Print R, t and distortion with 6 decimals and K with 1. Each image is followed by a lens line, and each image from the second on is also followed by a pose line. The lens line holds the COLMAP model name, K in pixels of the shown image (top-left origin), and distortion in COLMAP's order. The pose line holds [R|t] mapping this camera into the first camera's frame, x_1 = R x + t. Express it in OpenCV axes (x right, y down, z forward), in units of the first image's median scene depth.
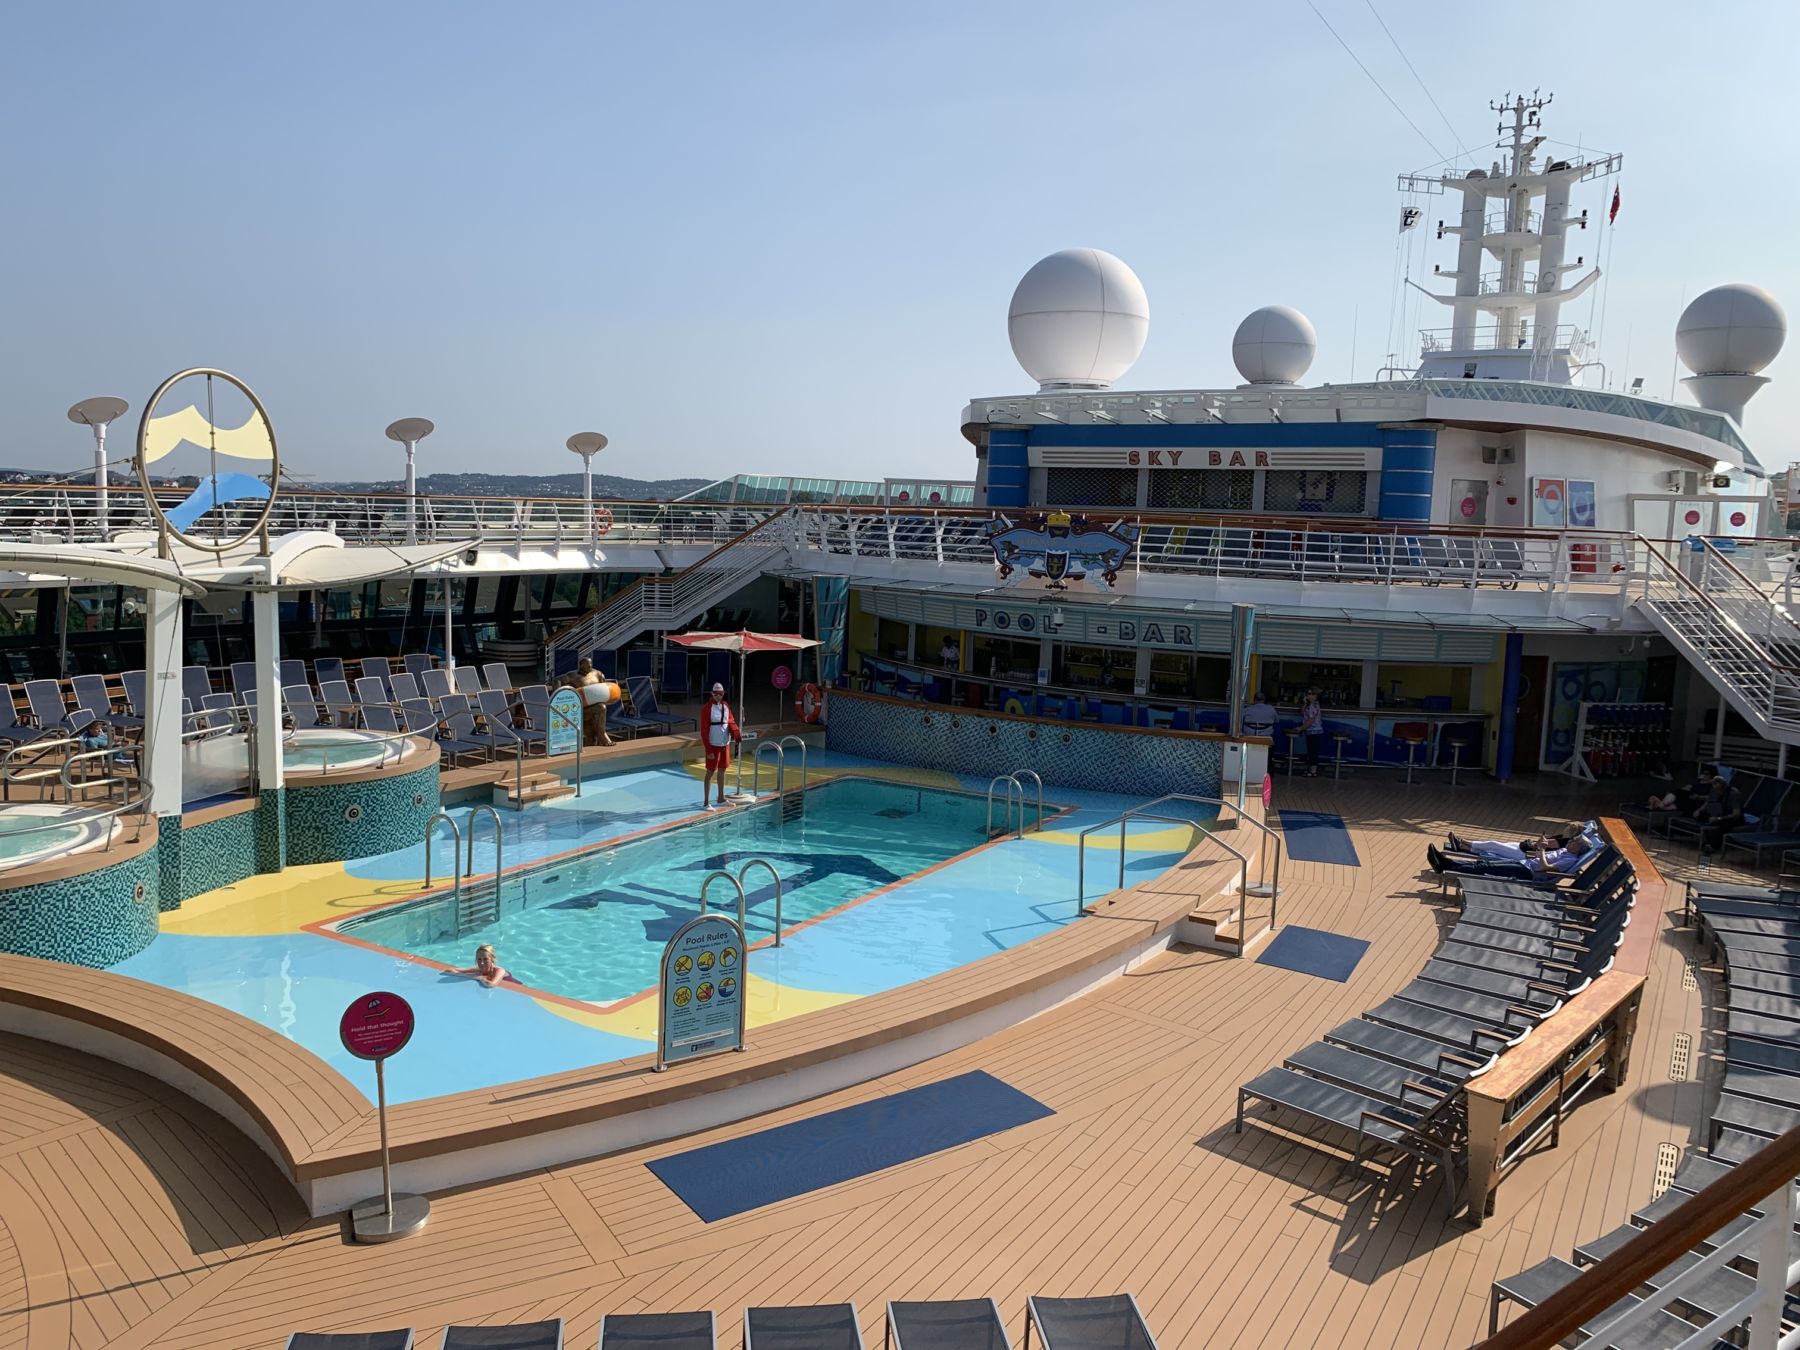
lens RADIAL K [[1378.5, 0, 900.0], [0, 1378.5, 675.0], [0, 0, 1]] dist [0.000817, -0.001321]
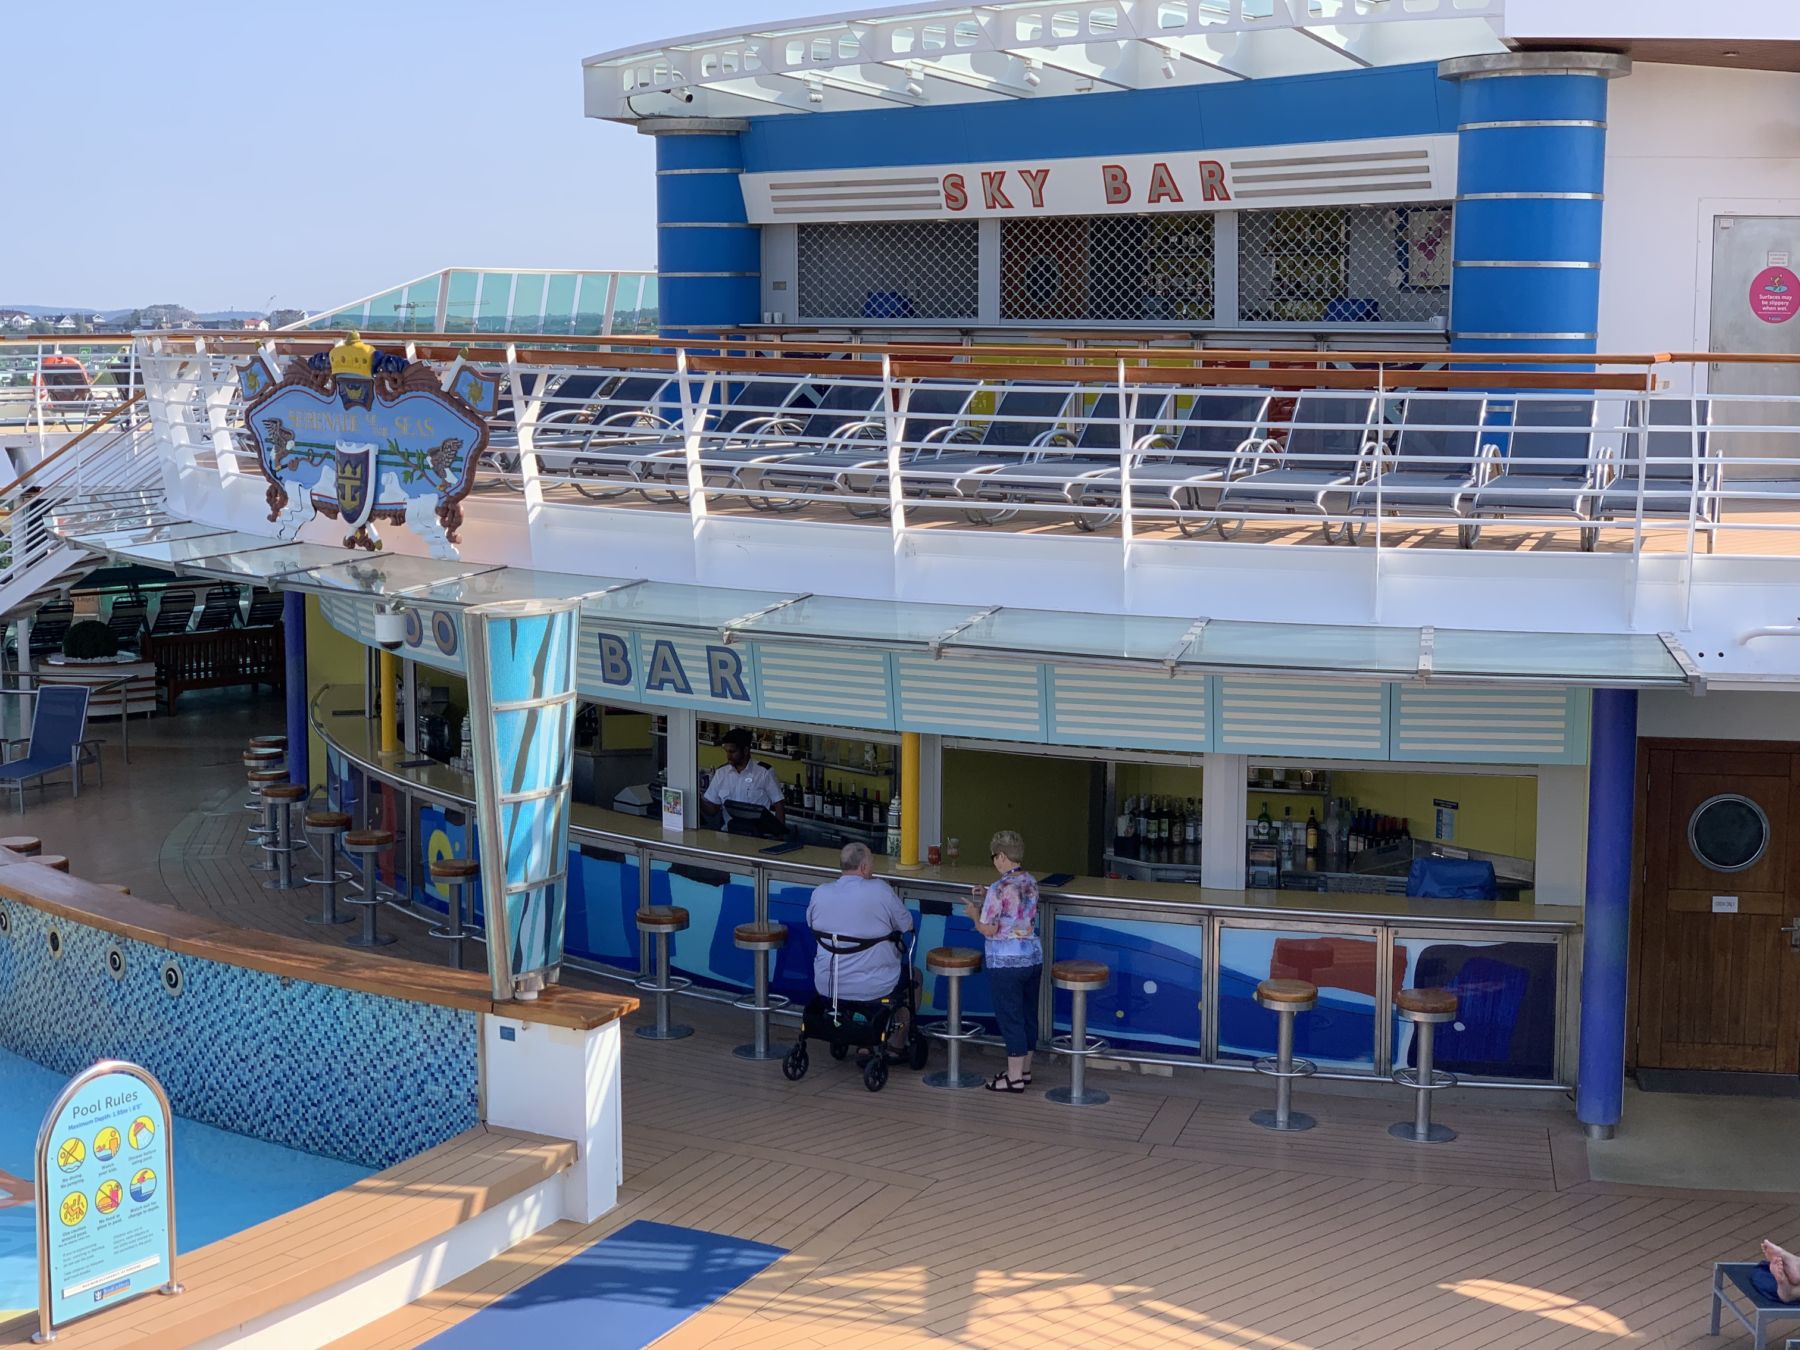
lens RADIAL K [[2752.5, 0, 900.0], [0, 2752.5, 675.0], [0, 0, 1]] dist [0.020426, 0.041286]
pose [[0.972685, 0.006024, -0.232051, 0.414584], [-0.005891, 0.999982, 0.001265, -0.029766], [0.232055, 0.000137, 0.972703, 0.311501]]
